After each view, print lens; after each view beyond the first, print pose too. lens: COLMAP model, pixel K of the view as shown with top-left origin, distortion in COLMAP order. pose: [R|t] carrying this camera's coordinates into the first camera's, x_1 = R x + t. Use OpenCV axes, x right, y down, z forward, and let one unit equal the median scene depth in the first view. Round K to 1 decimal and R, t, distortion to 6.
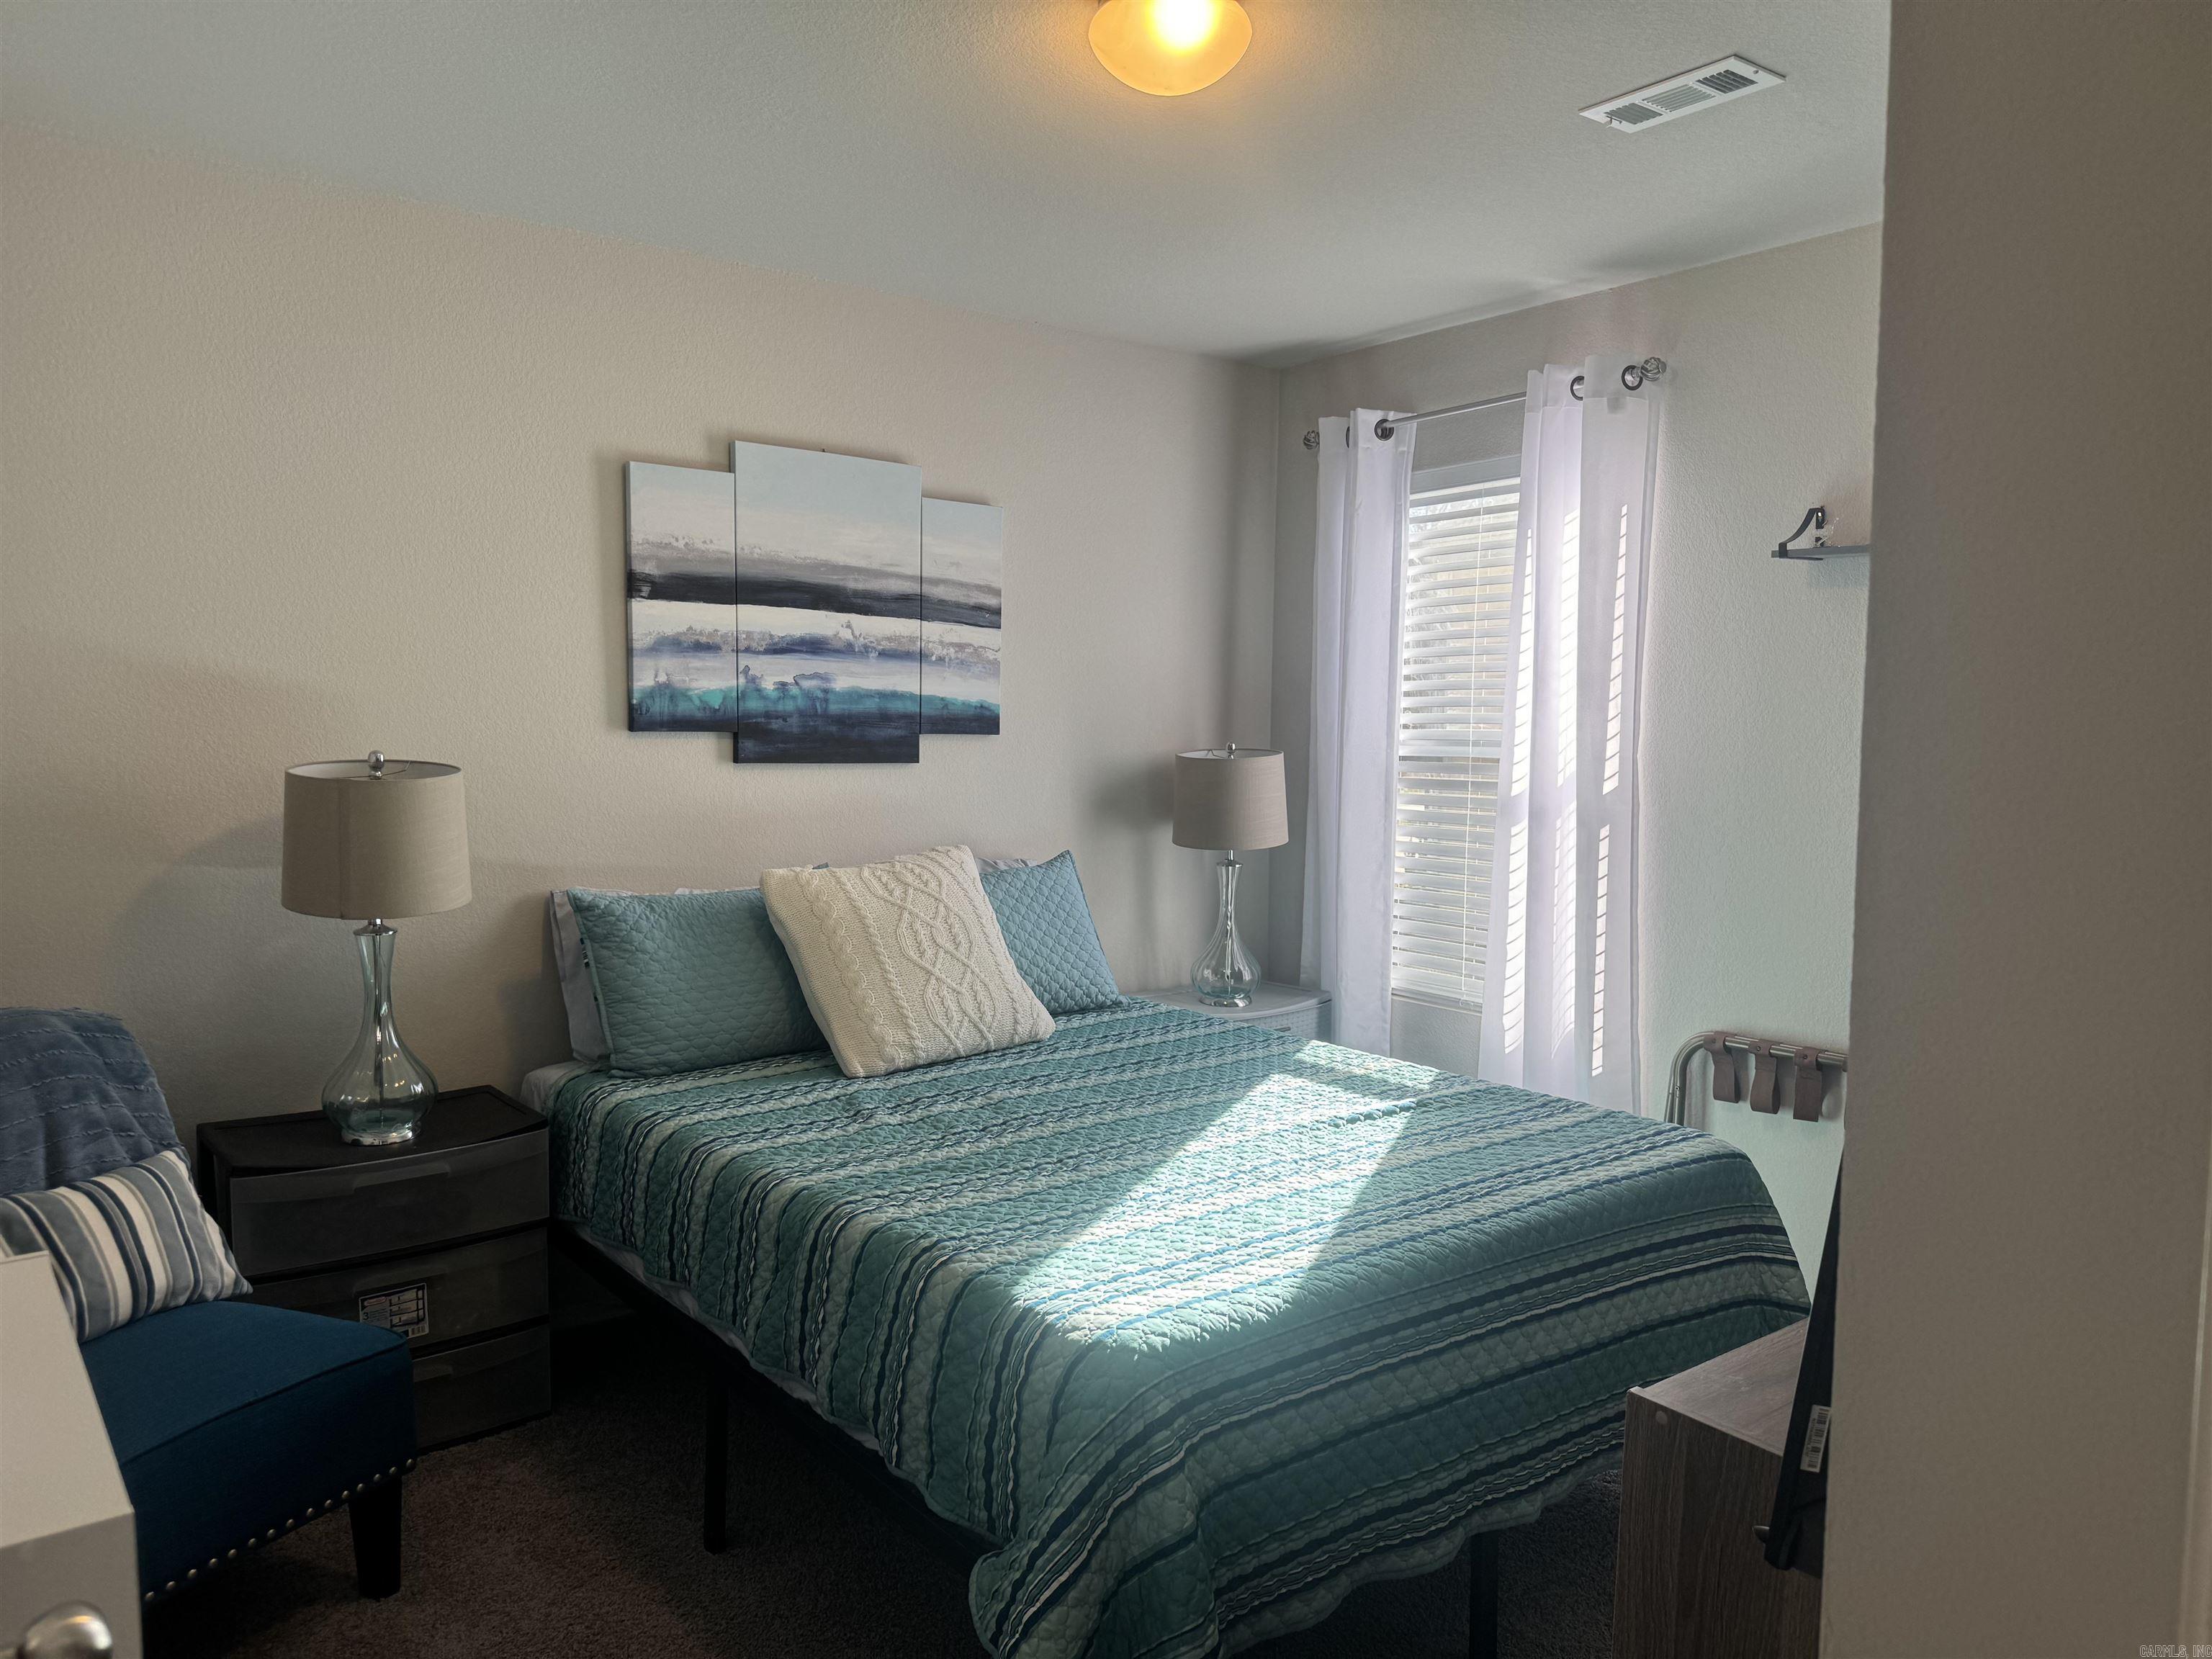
lens RADIAL K [[1537.8, 0, 1103.3], [0, 1537.8, 832.5], [0, 0, 1]] dist [0.140067, -0.264548]
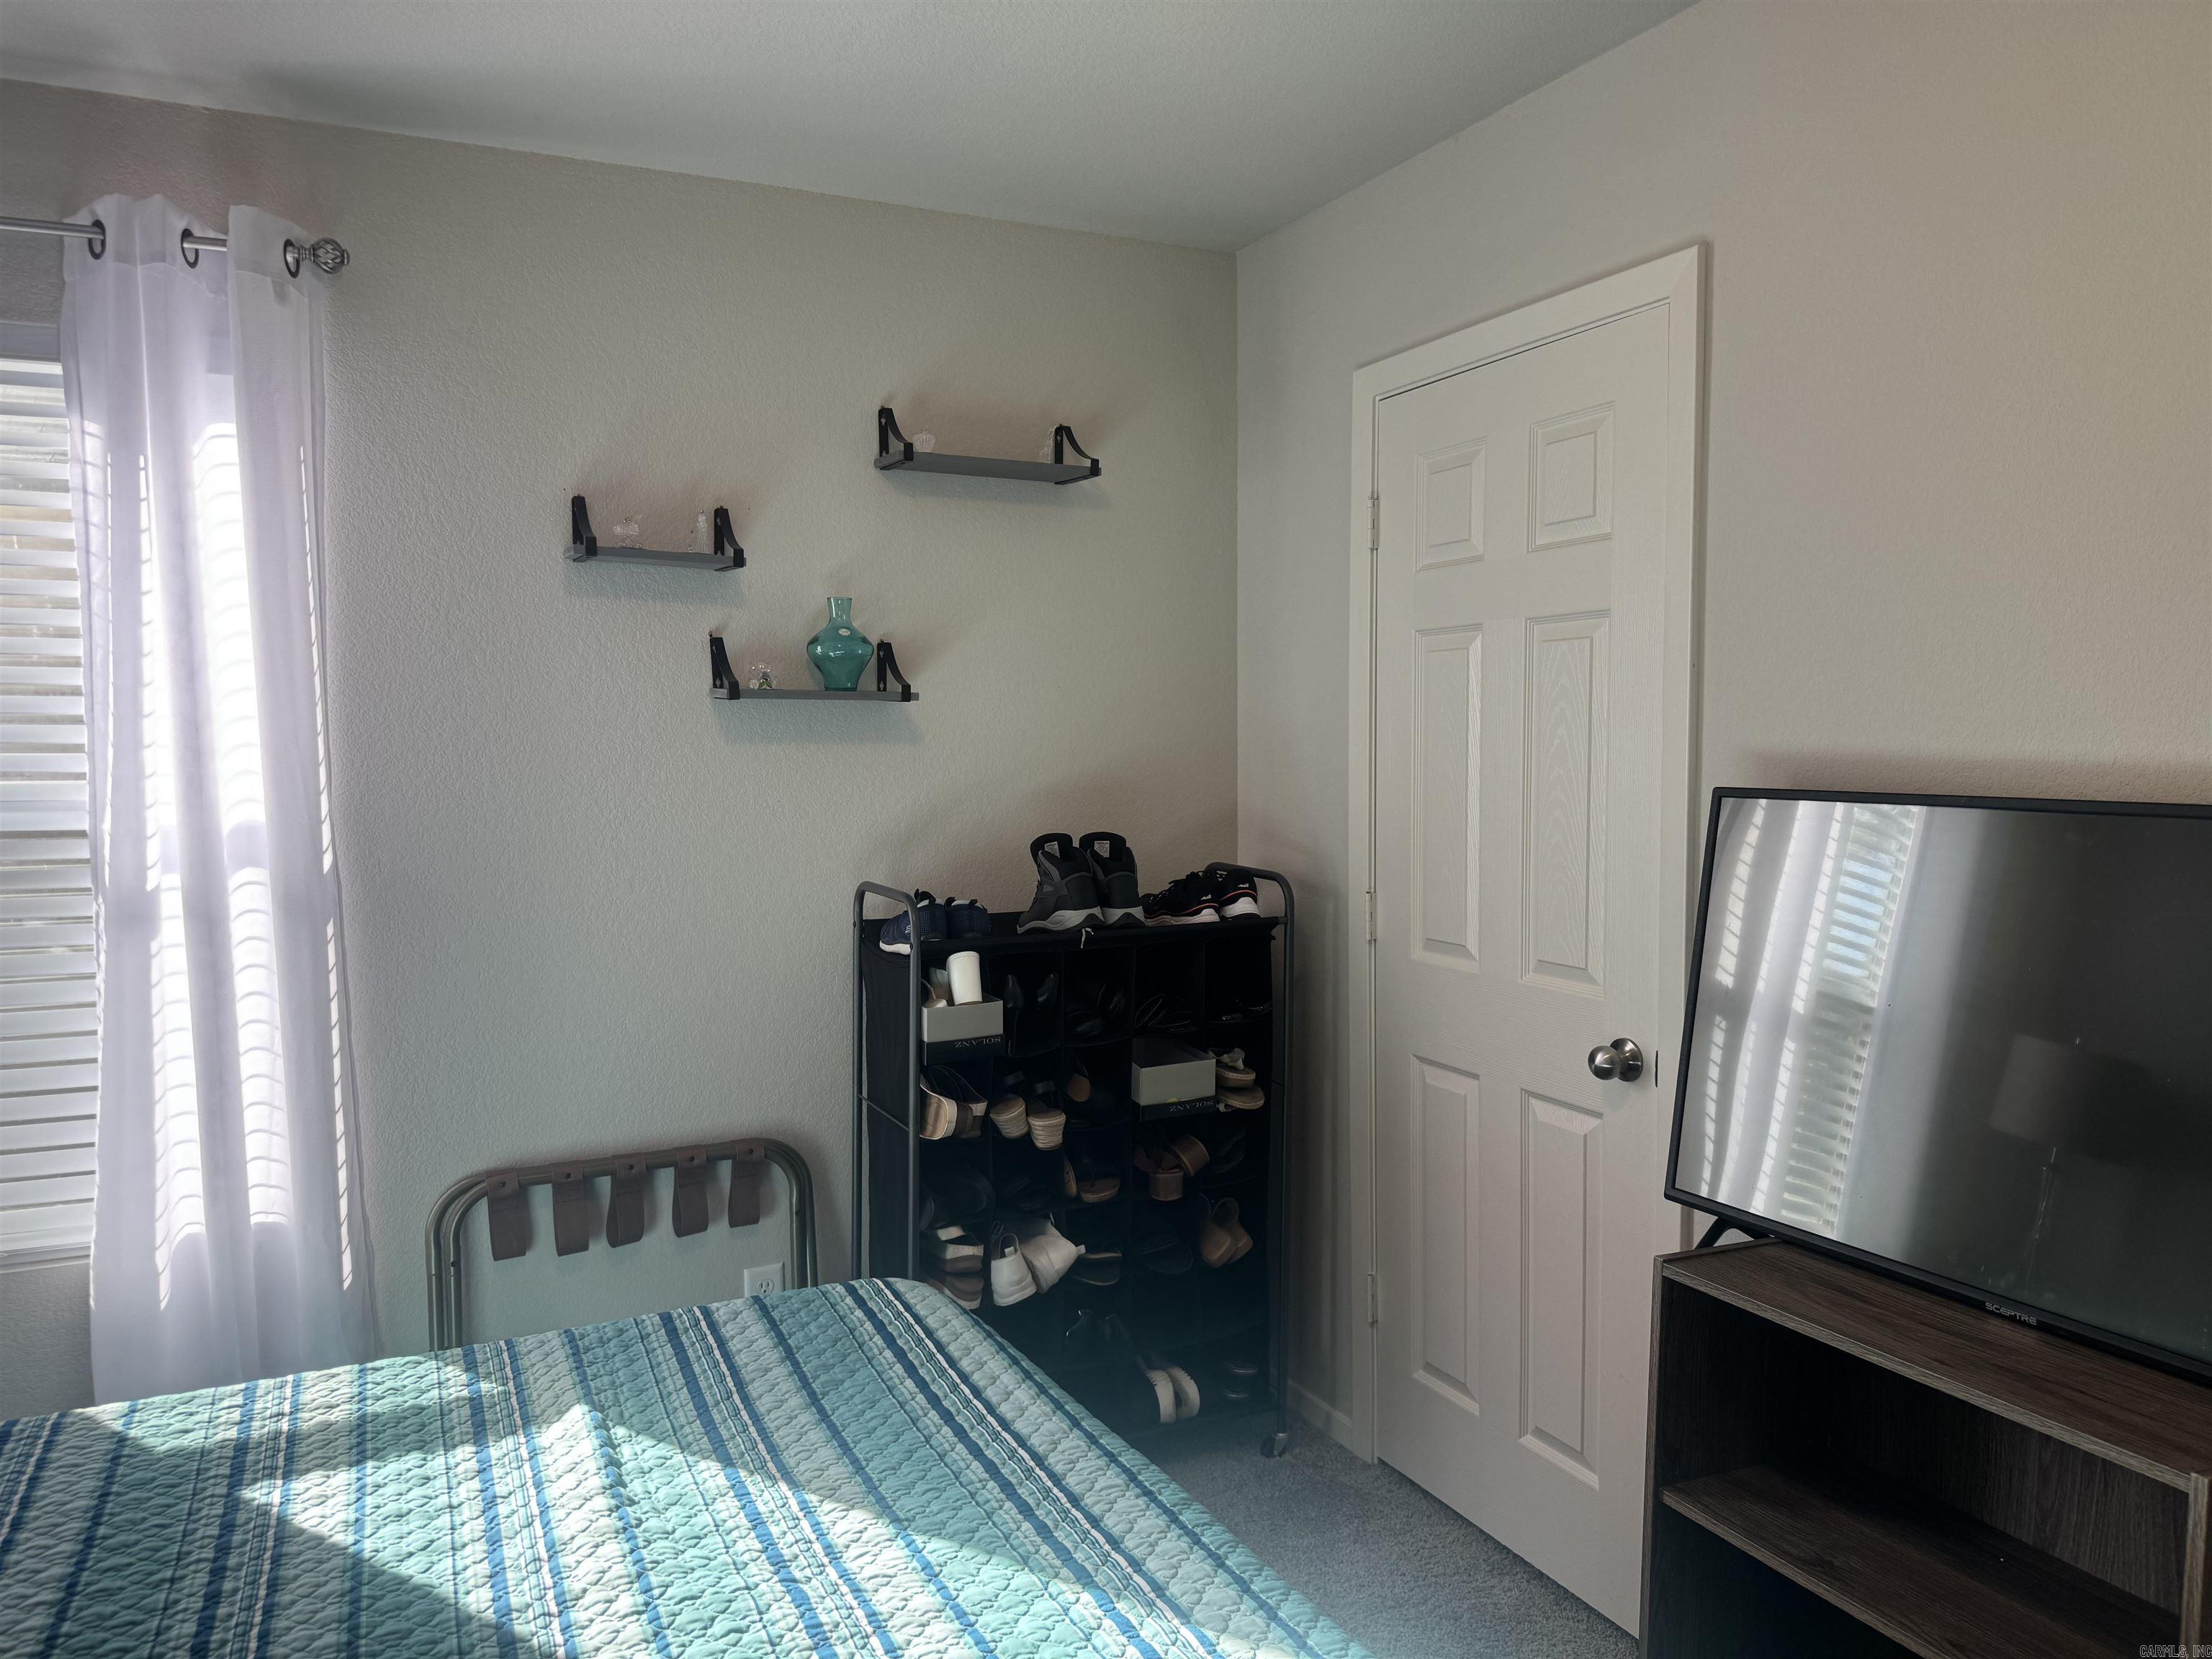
lens RADIAL K [[1537.8, 0, 1103.3], [0, 1537.8, 832.5], [0, 0, 1]] dist [0.140067, -0.264548]
pose [[0.190978, -0.080828, 0.978261, -0.344322], [0.073031, 0.995012, 0.067955, -0.078951], [-0.978874, 0.058465, 0.195928, 0.668792]]
